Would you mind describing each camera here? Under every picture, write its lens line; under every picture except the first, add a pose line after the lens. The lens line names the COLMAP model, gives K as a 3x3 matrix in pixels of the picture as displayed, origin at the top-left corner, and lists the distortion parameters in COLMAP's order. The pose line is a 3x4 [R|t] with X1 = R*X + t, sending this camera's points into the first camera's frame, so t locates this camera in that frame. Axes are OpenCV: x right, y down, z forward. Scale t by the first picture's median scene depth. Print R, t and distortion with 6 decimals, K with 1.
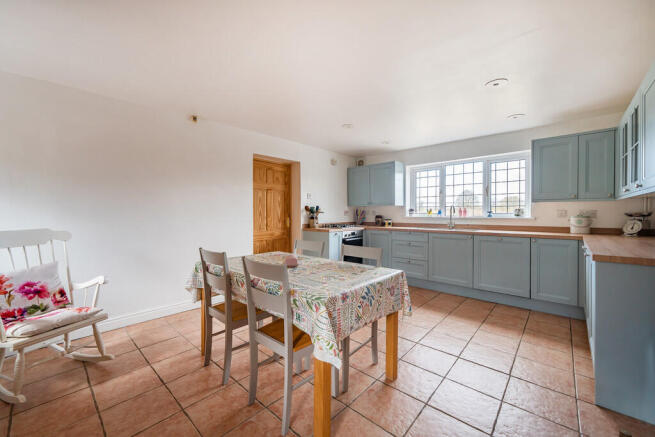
lens RADIAL K [[259.4, 0, 325.0], [0, 259.4, 215.1], [0, 0, 1]] dist [0.000255, -0.000021]
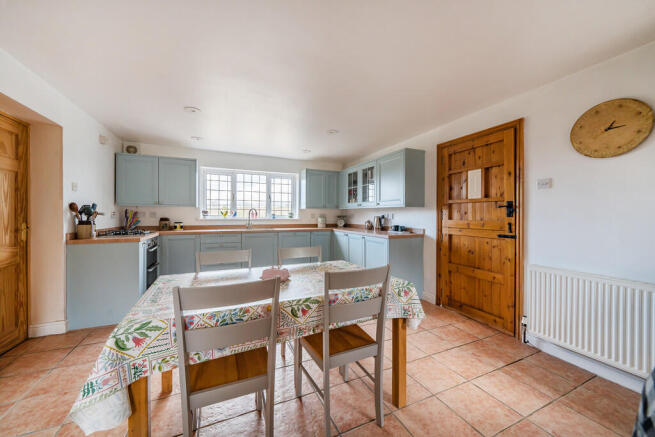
lens RADIAL K [[241.3, 0, 326.9], [0, 241.3, 217.2], [0, 0, 1]] dist [0.002611, 0.000255]
pose [[0.396379, -0.004490, 0.918076, -0.350215], [0.003374, 0.999988, 0.003433, -0.001712], [-0.918081, 0.001737, 0.396390, 0.230750]]
